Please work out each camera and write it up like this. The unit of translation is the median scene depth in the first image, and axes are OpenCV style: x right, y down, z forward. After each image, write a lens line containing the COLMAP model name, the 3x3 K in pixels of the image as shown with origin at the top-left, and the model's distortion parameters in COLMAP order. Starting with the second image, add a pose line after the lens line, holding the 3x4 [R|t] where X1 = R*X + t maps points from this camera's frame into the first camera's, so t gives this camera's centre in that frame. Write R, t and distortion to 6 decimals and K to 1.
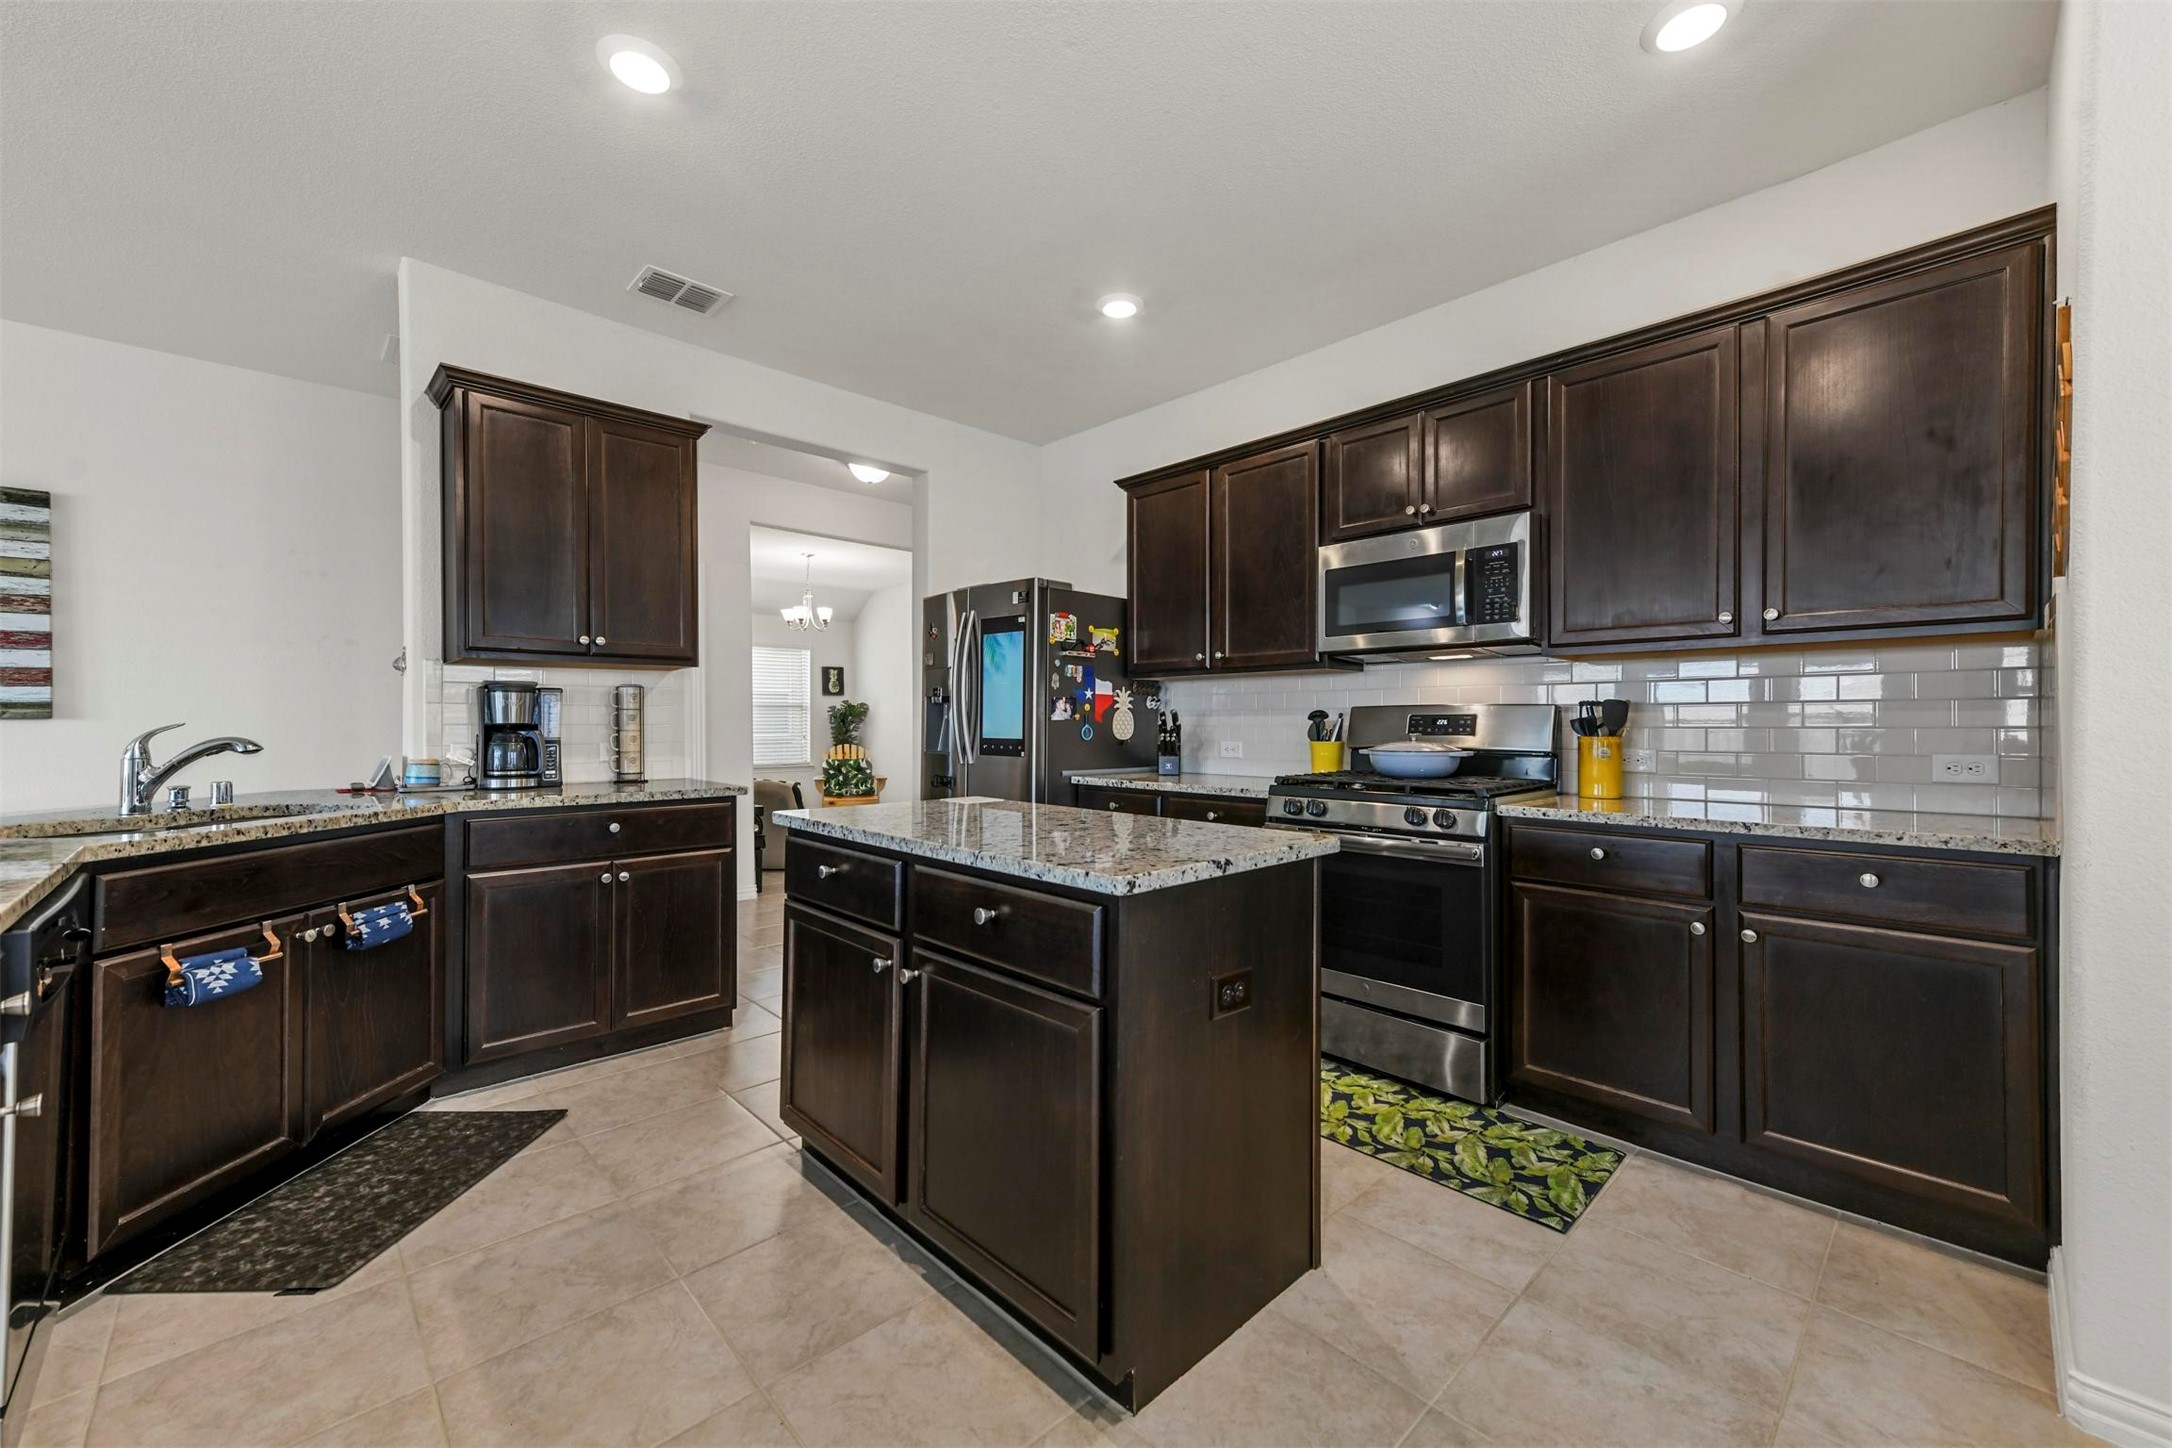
lens RADIAL K [[850.6, 0, 1077.7], [0, 850.6, 720.6], [0, 0, 1]] dist [0.015908, -0.000129]
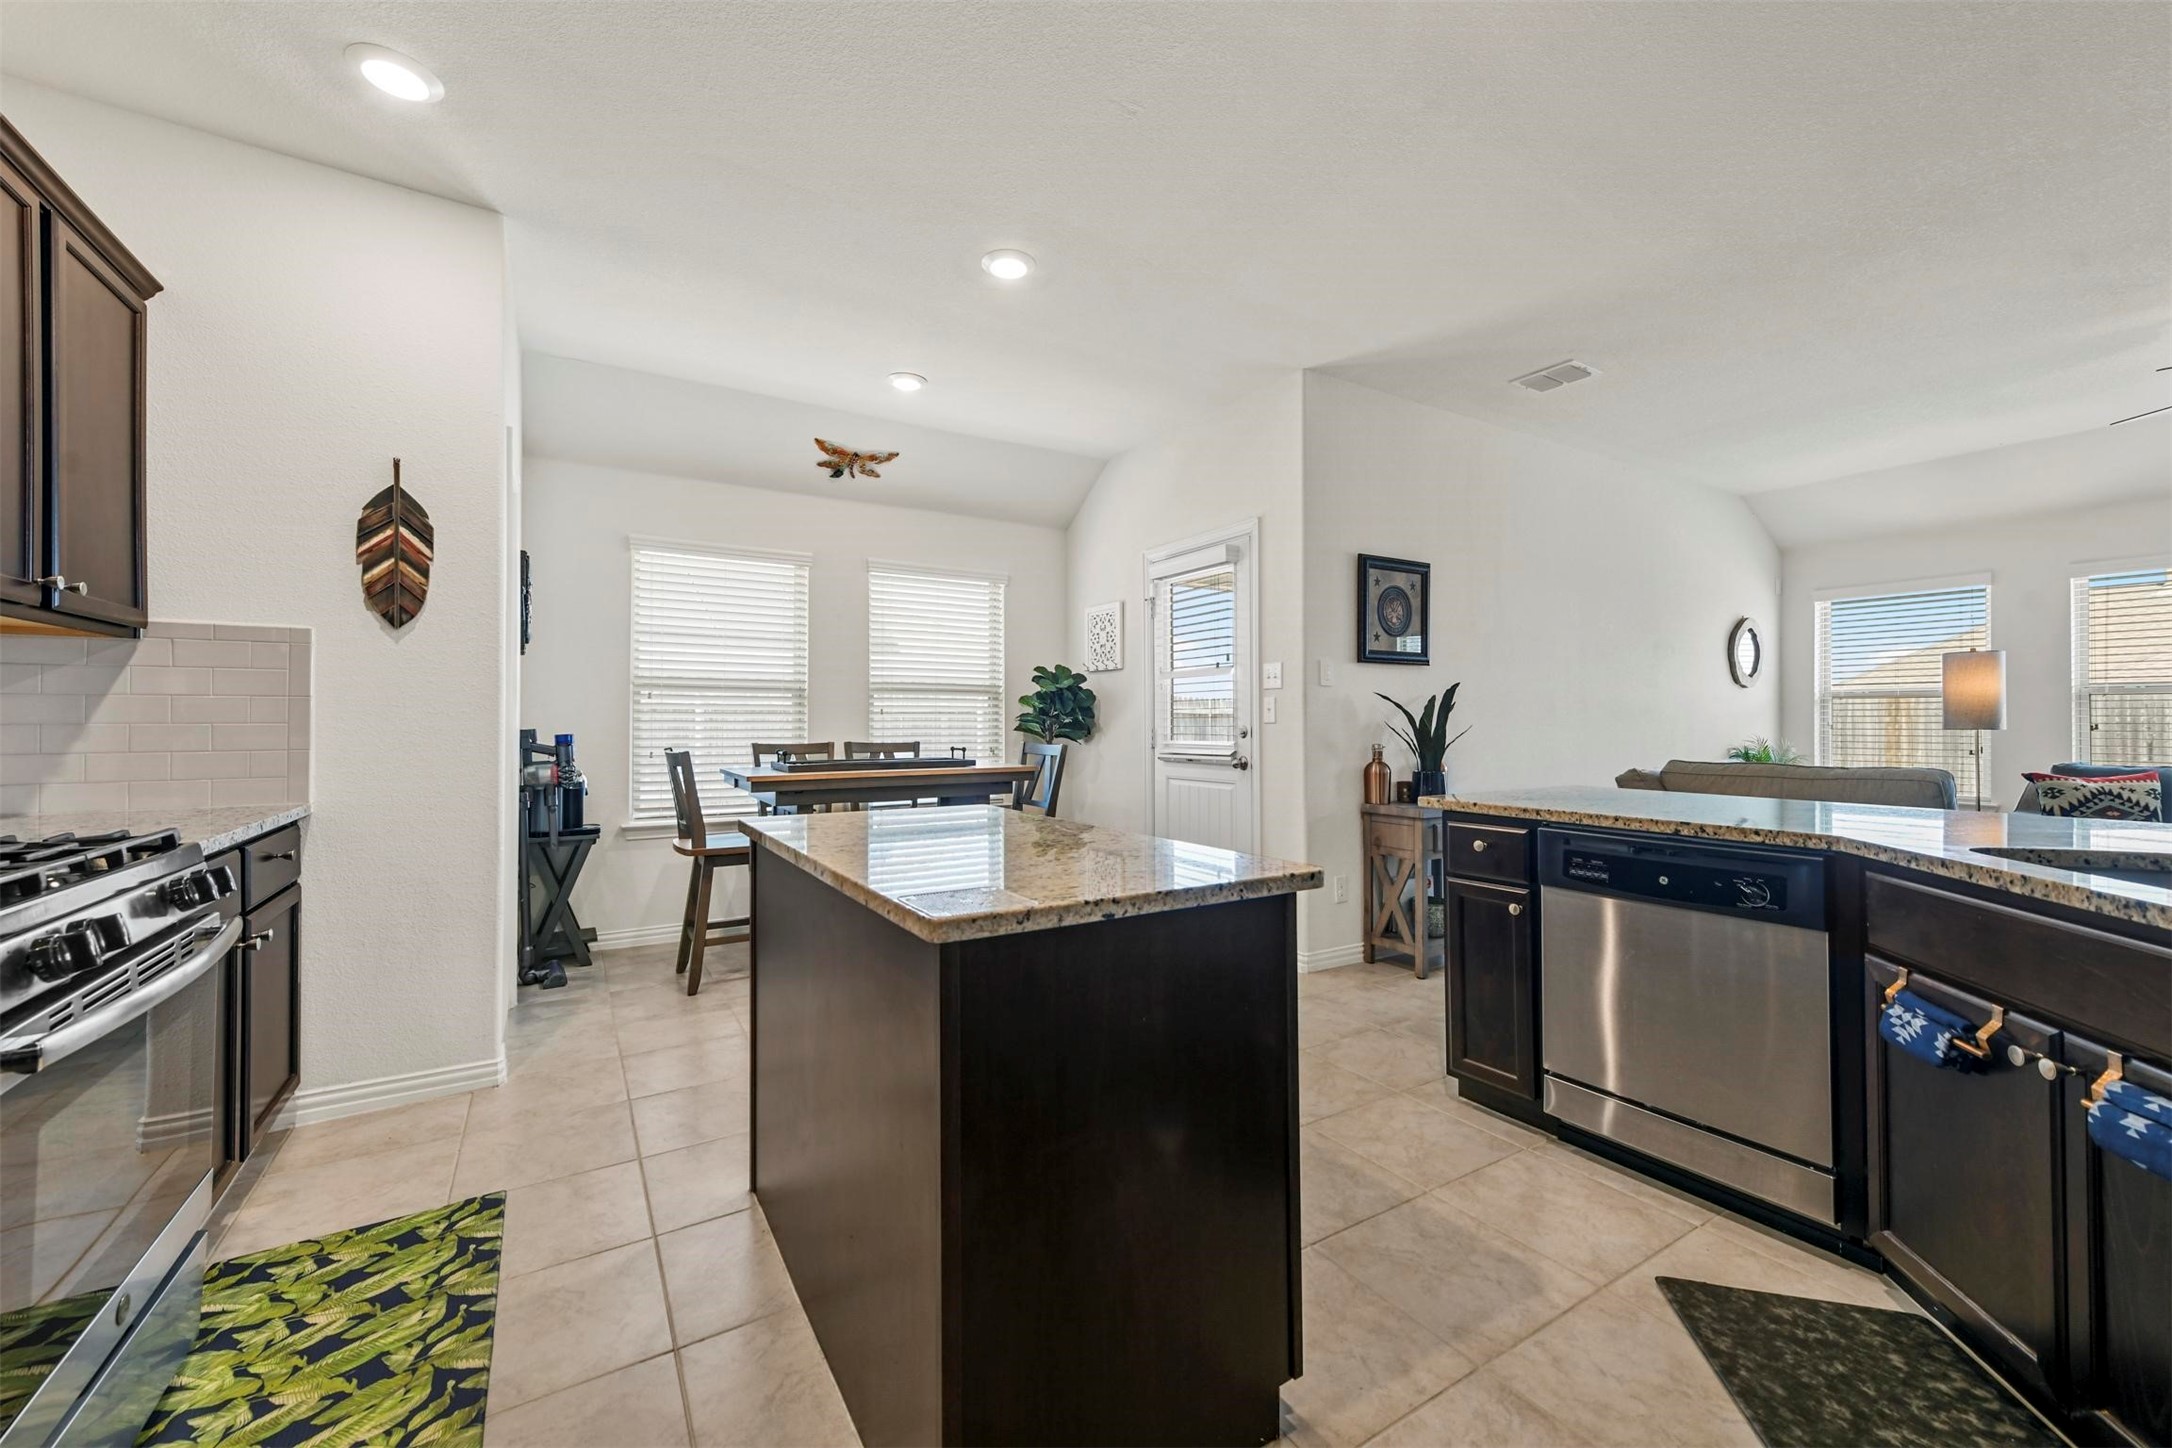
lens RADIAL K [[850.6, 0, 1086.5], [0, 850.6, 717.2], [0, 0, 1]] dist [0.015908, -0.000129]
pose [[-0.979411, 0.000209, 0.201875, -0.297583], [-0.000763, 0.999988, -0.004739, 0.001260], [-0.201873, -0.004795, -0.979400, 1.535345]]
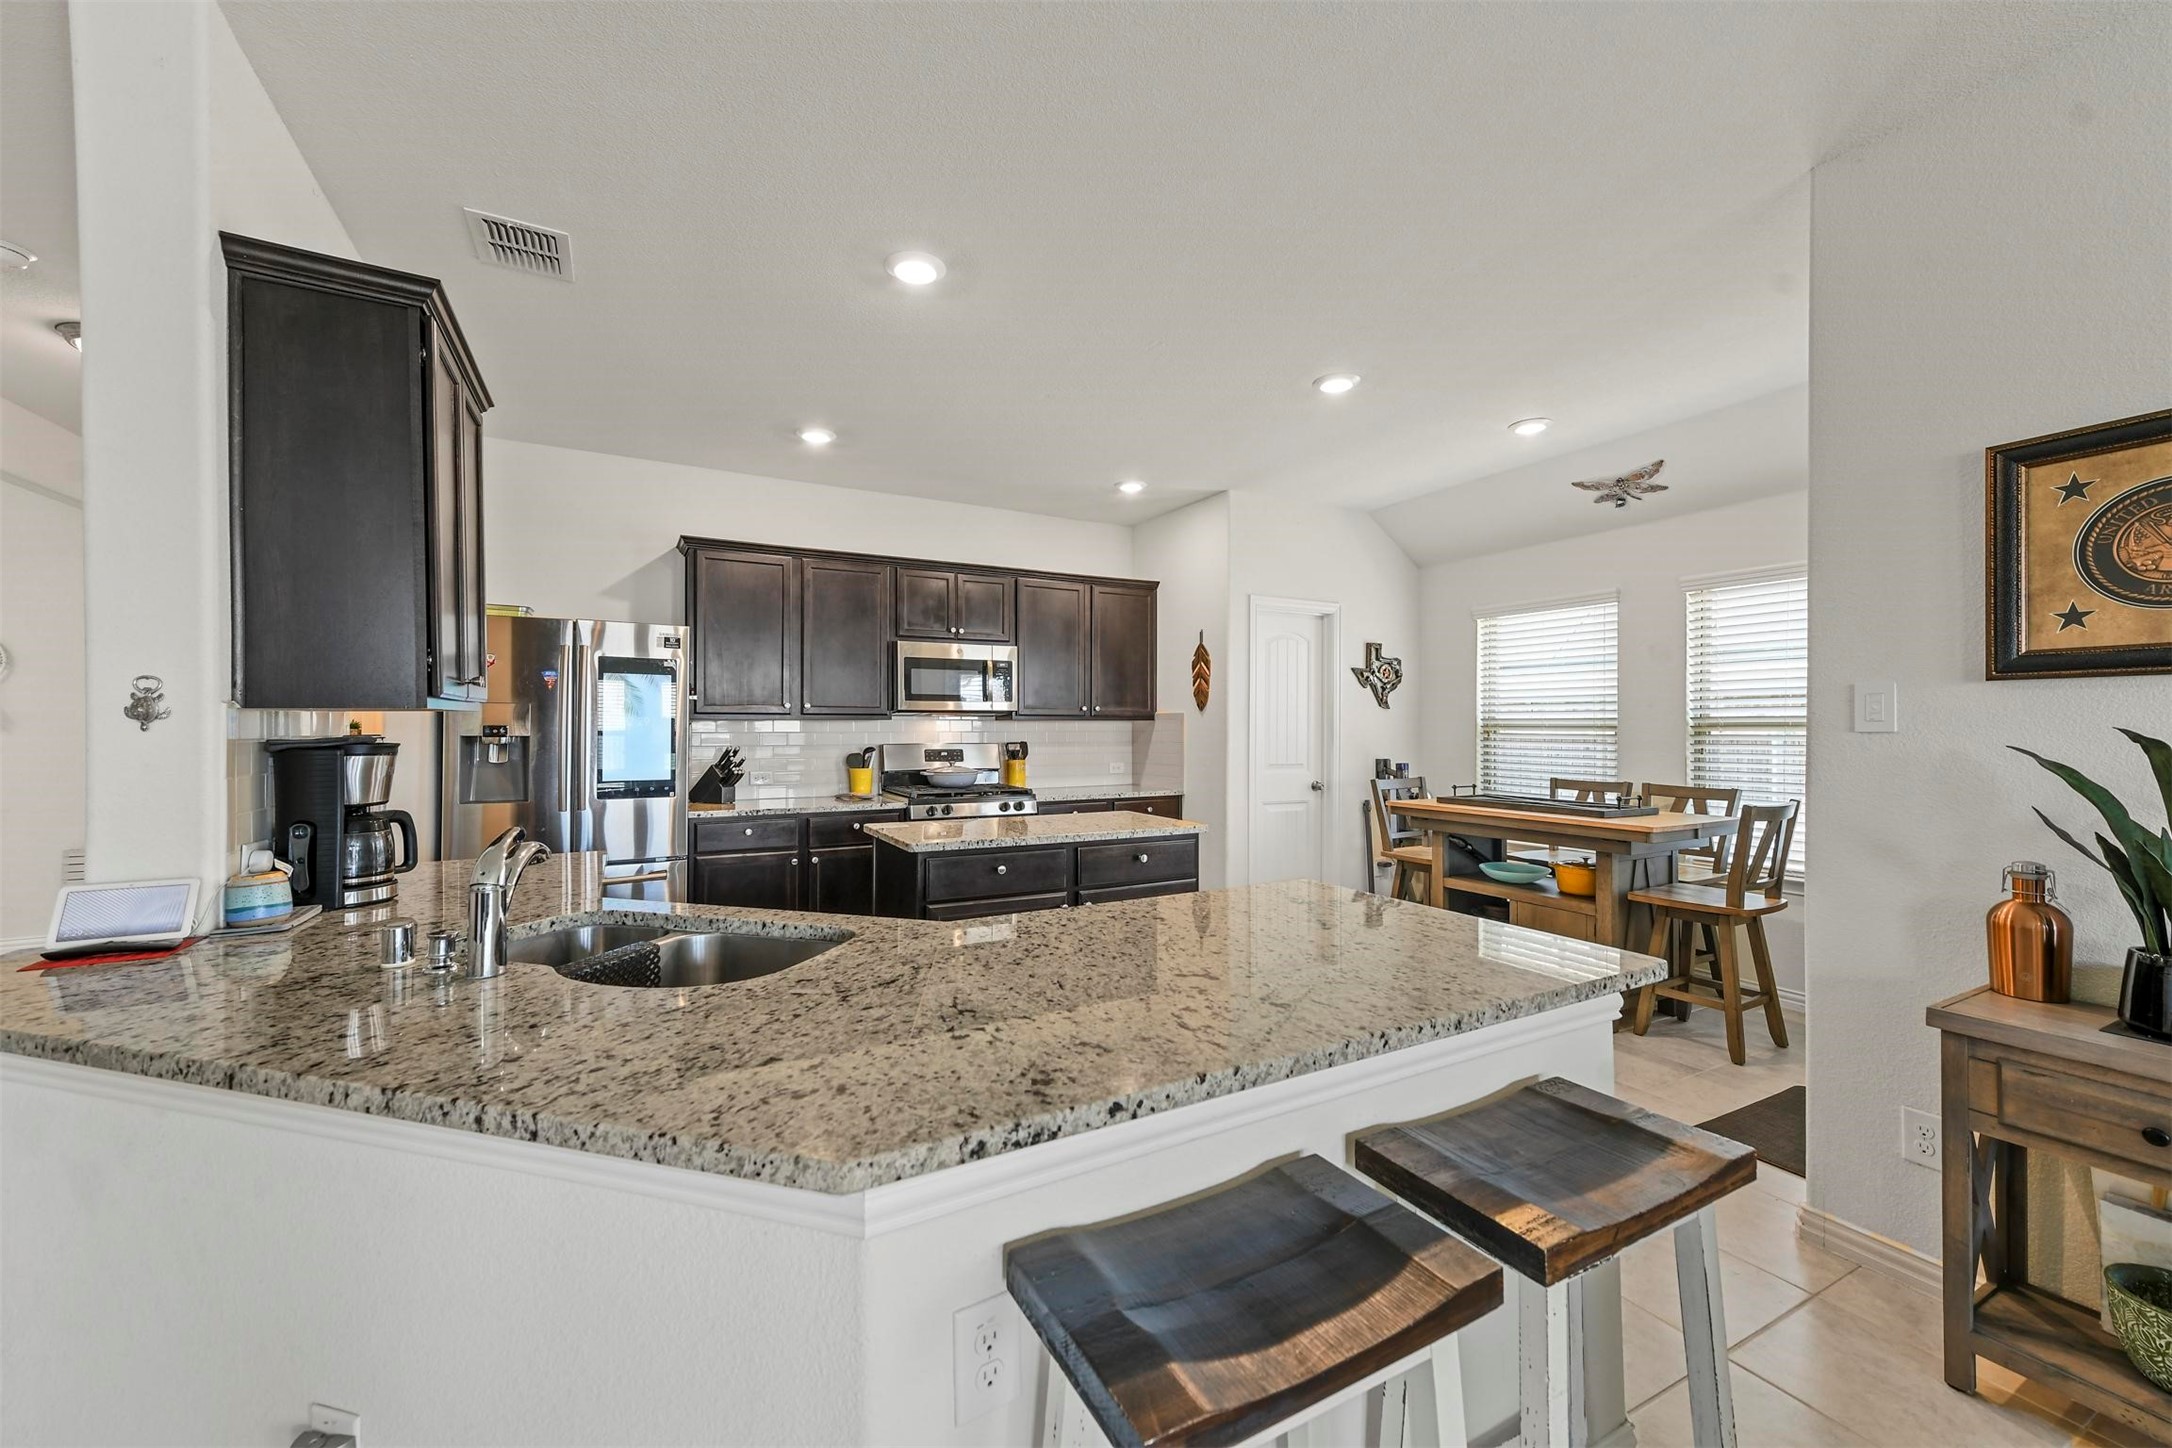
lens RADIAL K [[850.6, 0, 1083.5], [0, 850.6, 728.8], [0, 0, 1]] dist [0.015908, -0.000129]
pose [[0.262565, -0.001745, 0.964913, -1.475871], [-0.002796, 0.999993, 0.002569, -0.069077], [-0.964910, -0.003373, 0.262559, 0.381538]]
